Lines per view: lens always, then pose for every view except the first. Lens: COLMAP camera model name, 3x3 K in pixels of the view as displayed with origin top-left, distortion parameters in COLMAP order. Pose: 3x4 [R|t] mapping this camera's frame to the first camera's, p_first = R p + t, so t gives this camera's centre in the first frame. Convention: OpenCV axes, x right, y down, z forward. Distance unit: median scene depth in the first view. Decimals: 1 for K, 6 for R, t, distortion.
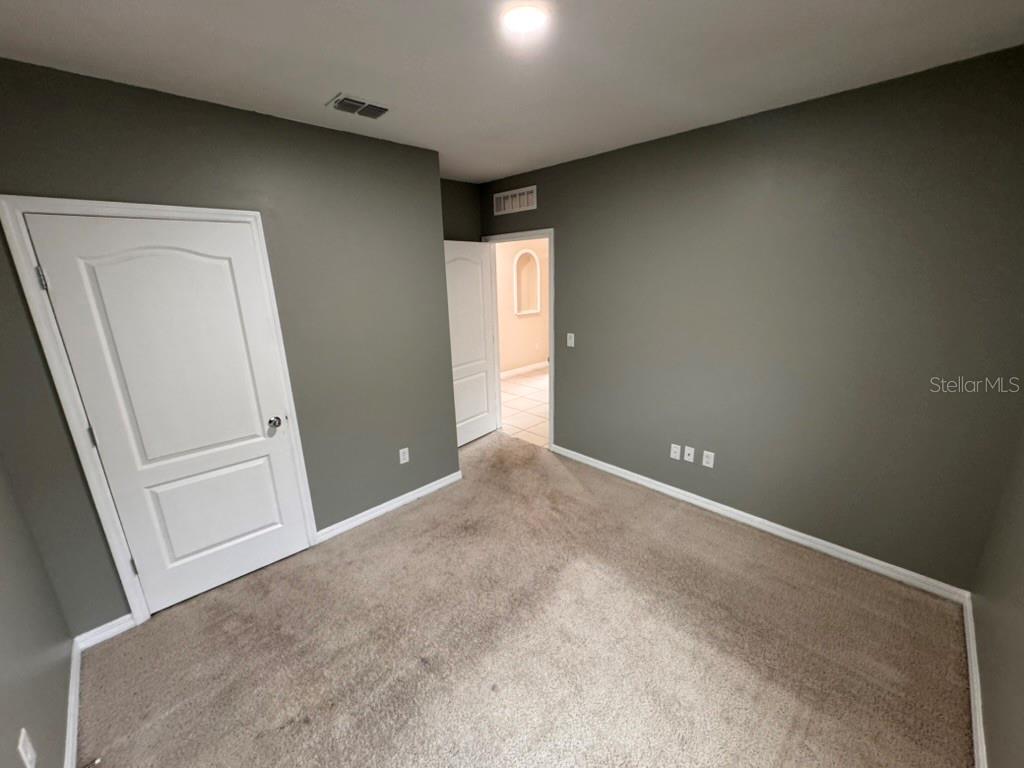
lens RADIAL K [[407.6, 0, 513.3], [0, 407.6, 386.2], [0, 0, 1]] dist [-0.000183, 0.000348]
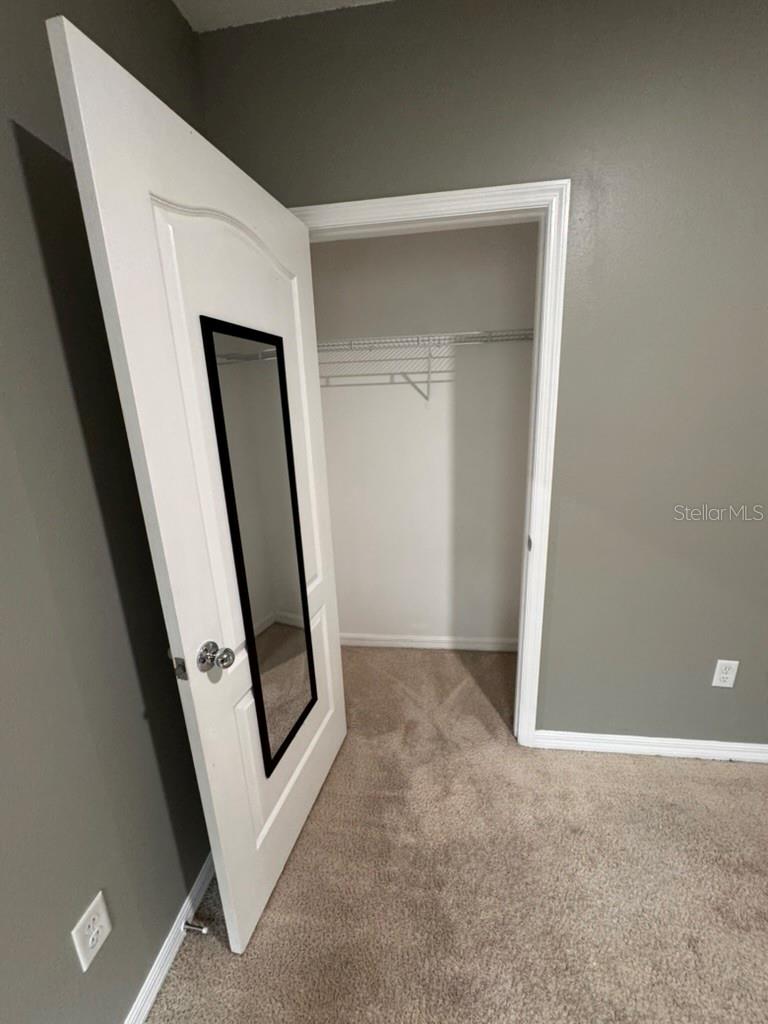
lens RADIAL K [[407.6, 0, 386.4], [0, 407.6, 508.2], [0, 0, 1]] dist [-0.000183, 0.000348]
pose [[0.620916, 0.199106, -0.758169, -0.230335], [-0.189746, 0.976616, 0.101078, -0.001687], [0.760565, 0.081099, 0.644176, 0.418326]]
